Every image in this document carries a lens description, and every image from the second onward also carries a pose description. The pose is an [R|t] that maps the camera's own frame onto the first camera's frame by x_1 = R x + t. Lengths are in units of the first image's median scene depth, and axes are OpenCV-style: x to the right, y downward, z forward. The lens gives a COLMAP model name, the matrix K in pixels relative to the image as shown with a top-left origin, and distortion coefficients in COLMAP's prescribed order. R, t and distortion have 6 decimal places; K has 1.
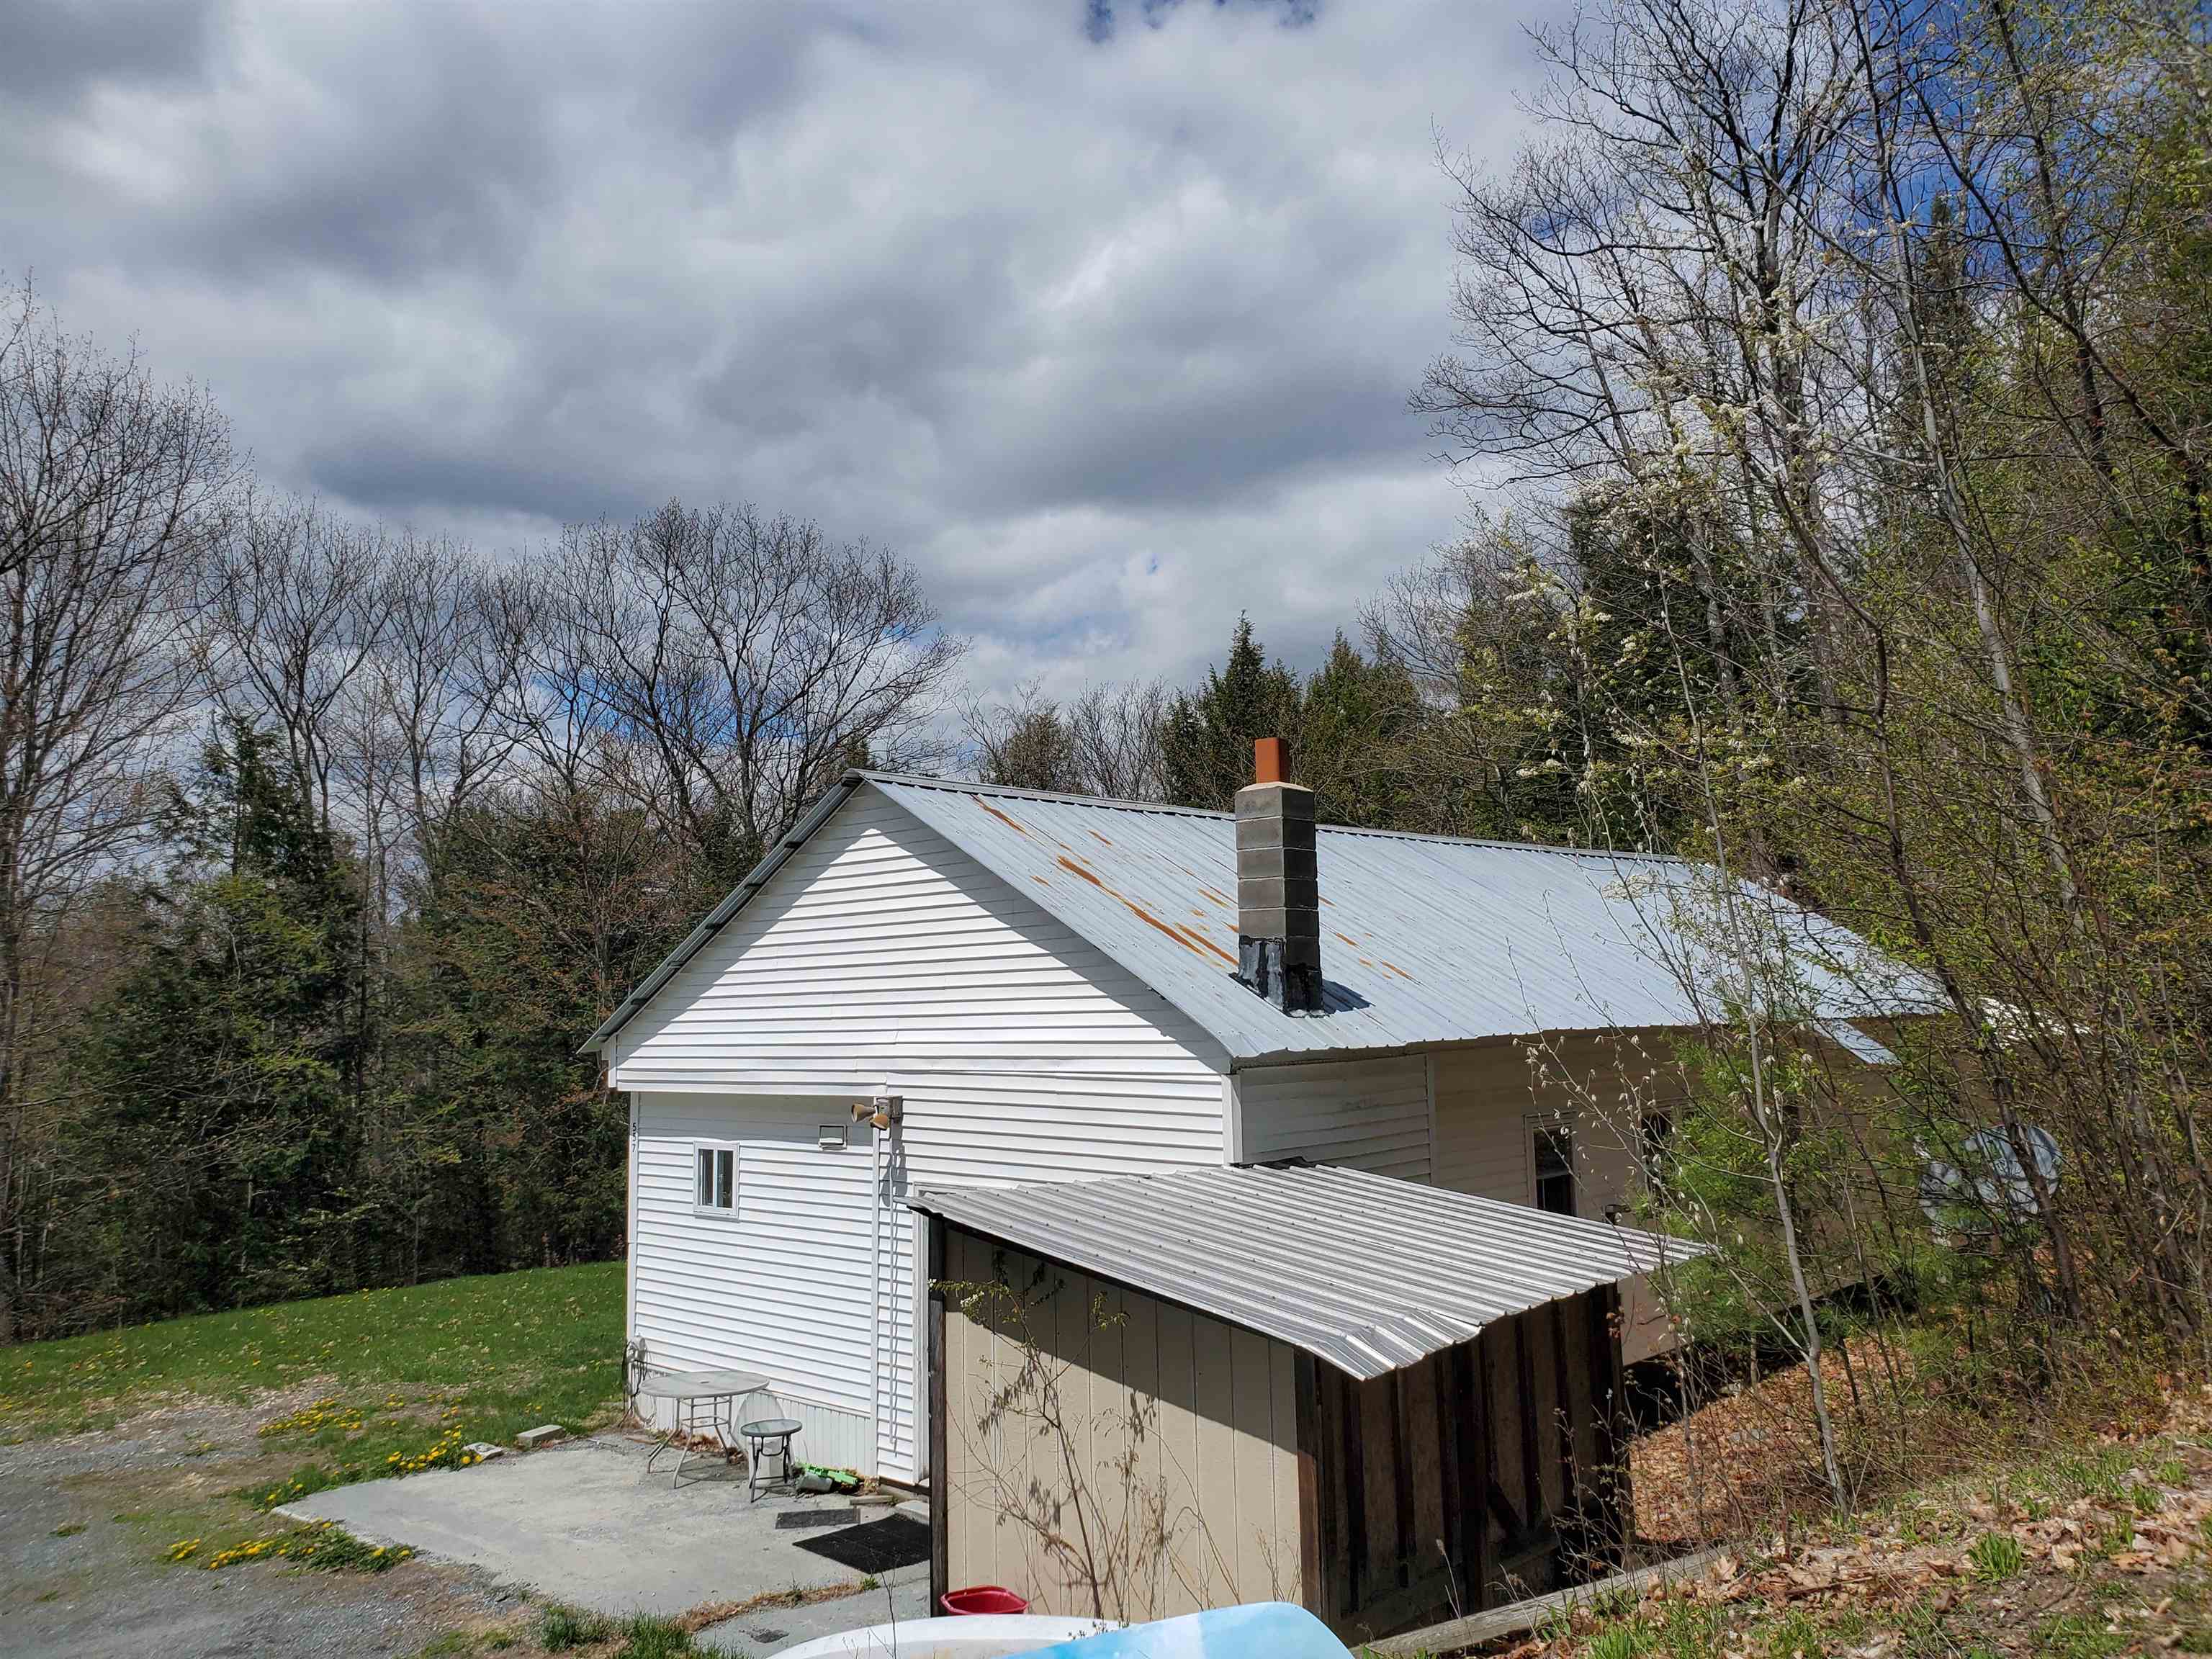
lens RADIAL K [[1744.1, 0, 1102.1], [0, 1744.1, 813.8], [0, 0, 1]] dist [0.031797, 0.010417]
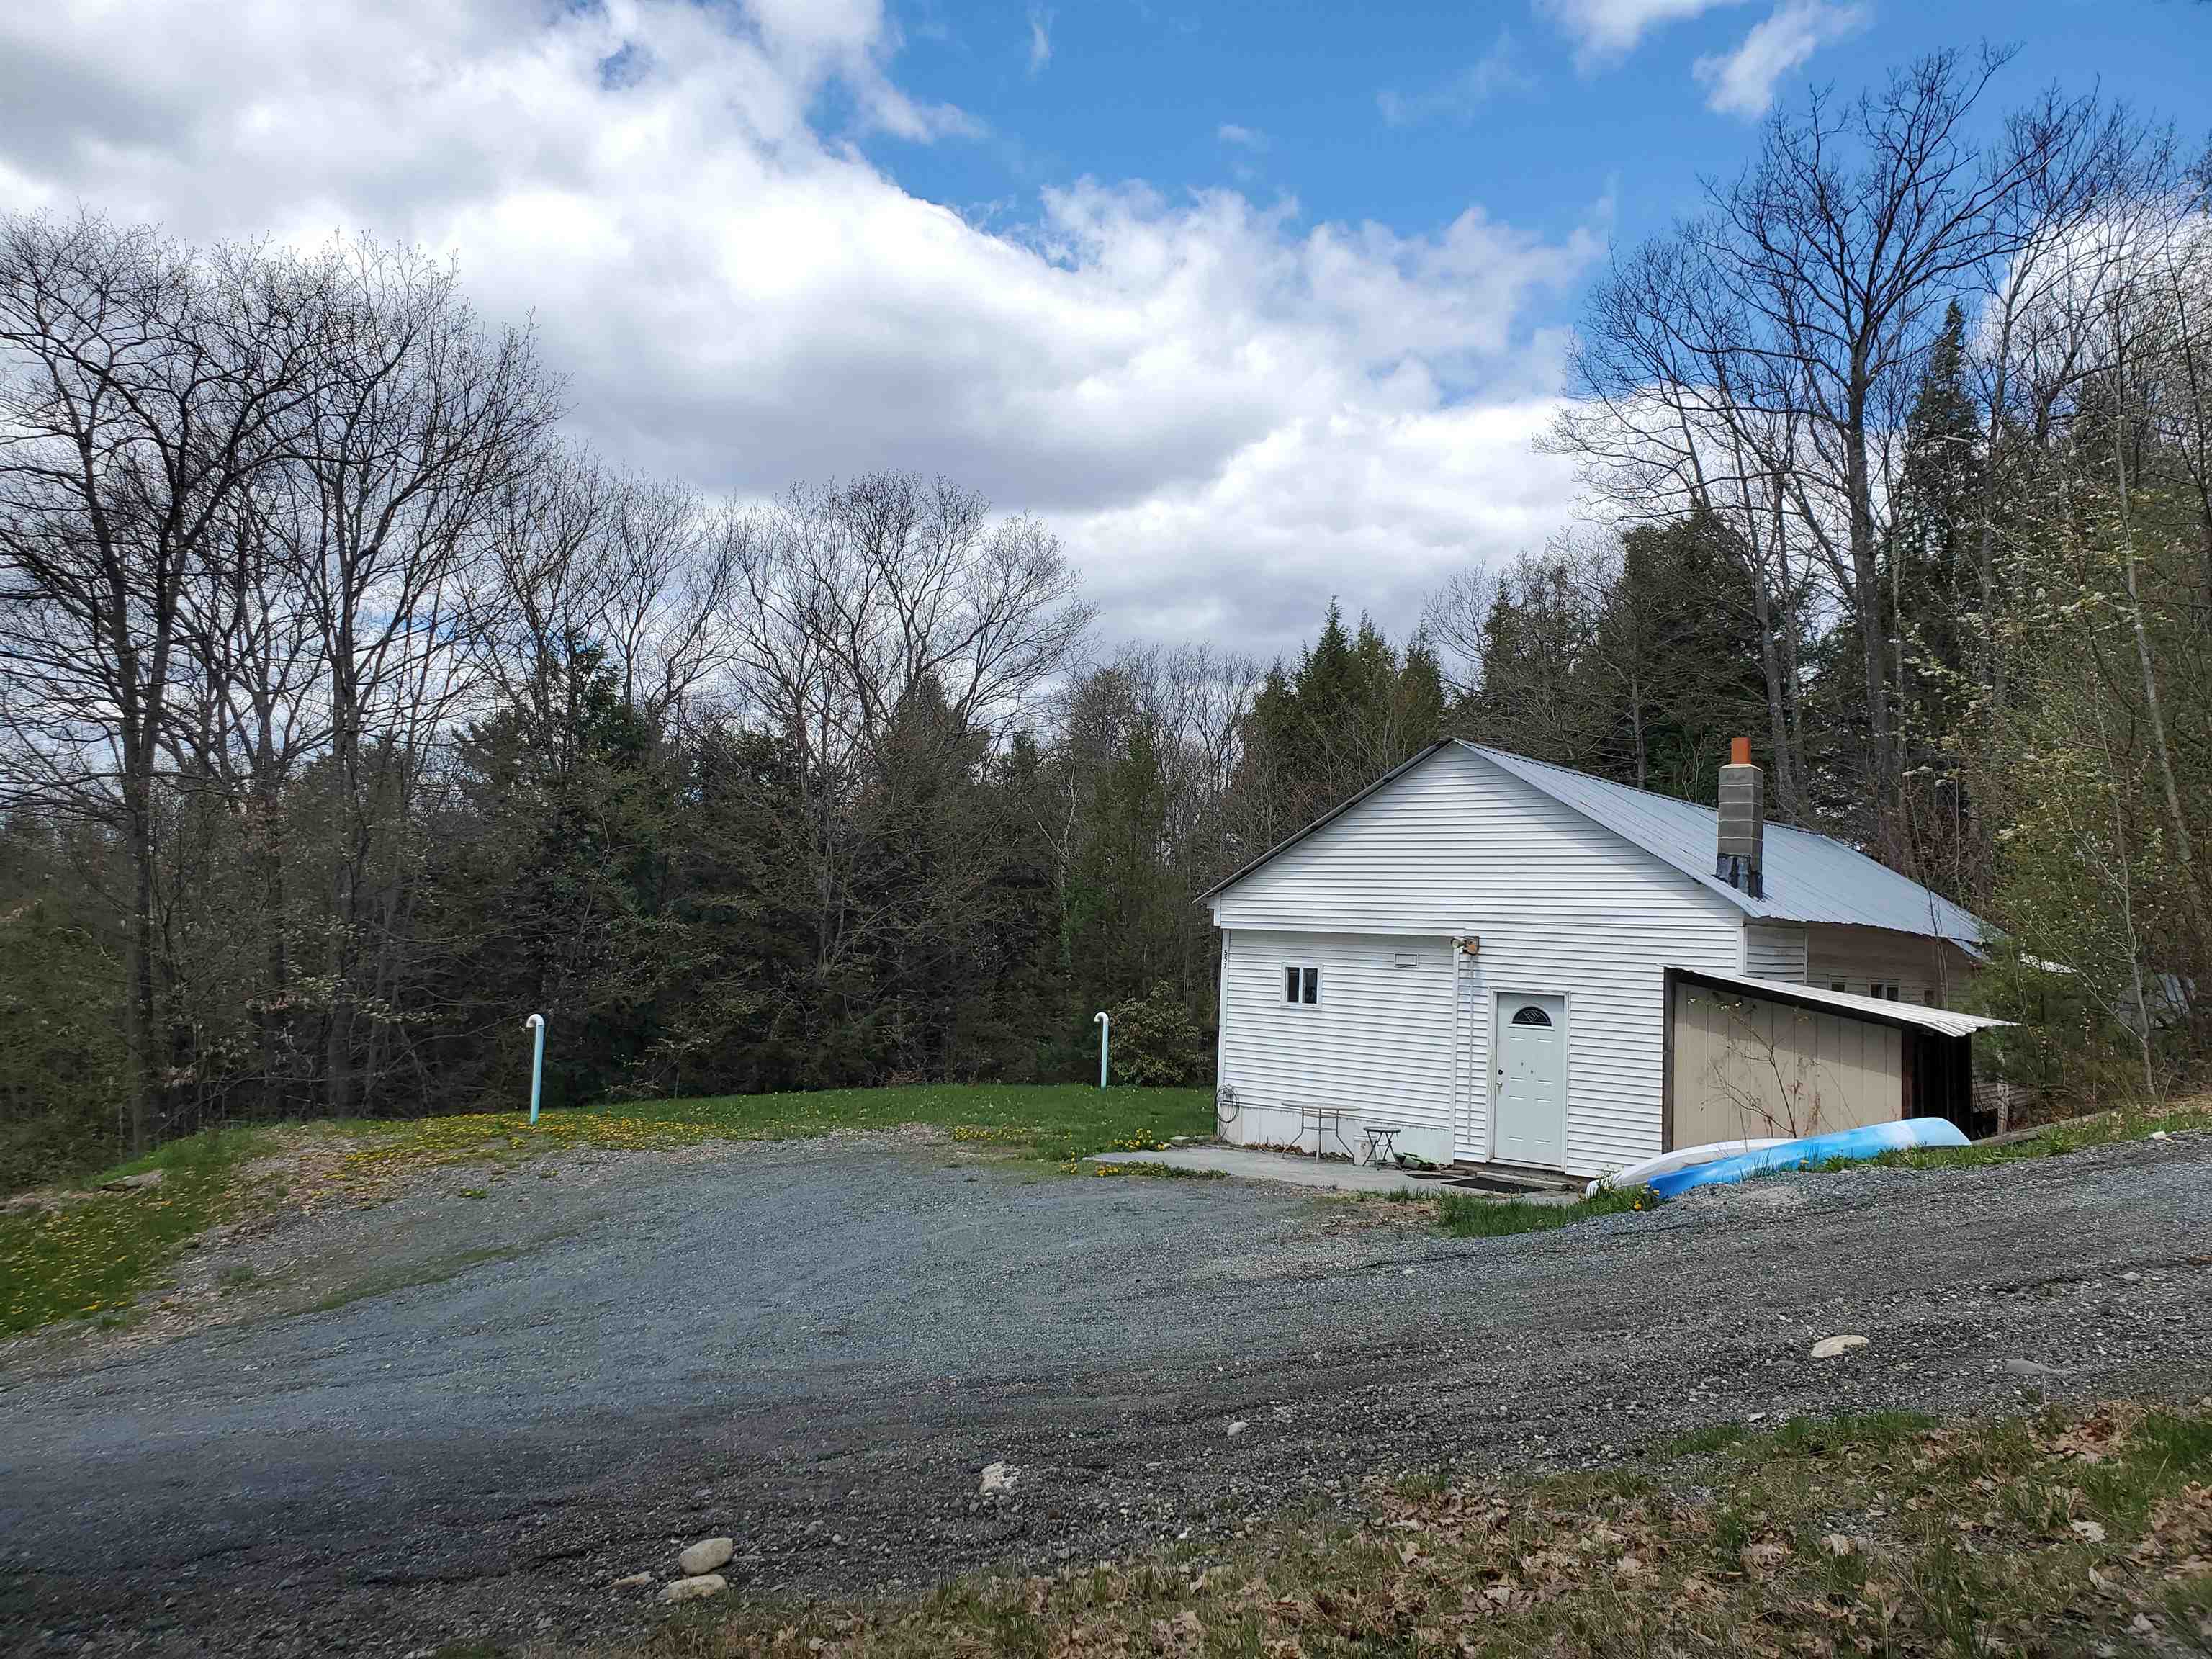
lens RADIAL K [[1700.9, 0, 1109.4], [0, 1700.9, 781.0], [0, 0, 1]] dist [0.082781, -0.151810]
pose [[0.996045, 0.073514, 0.049908, -0.489270], [-0.074108, 0.997198, 0.010158, 0.021136], [-0.049021, -0.013816, 0.998702, -0.533398]]
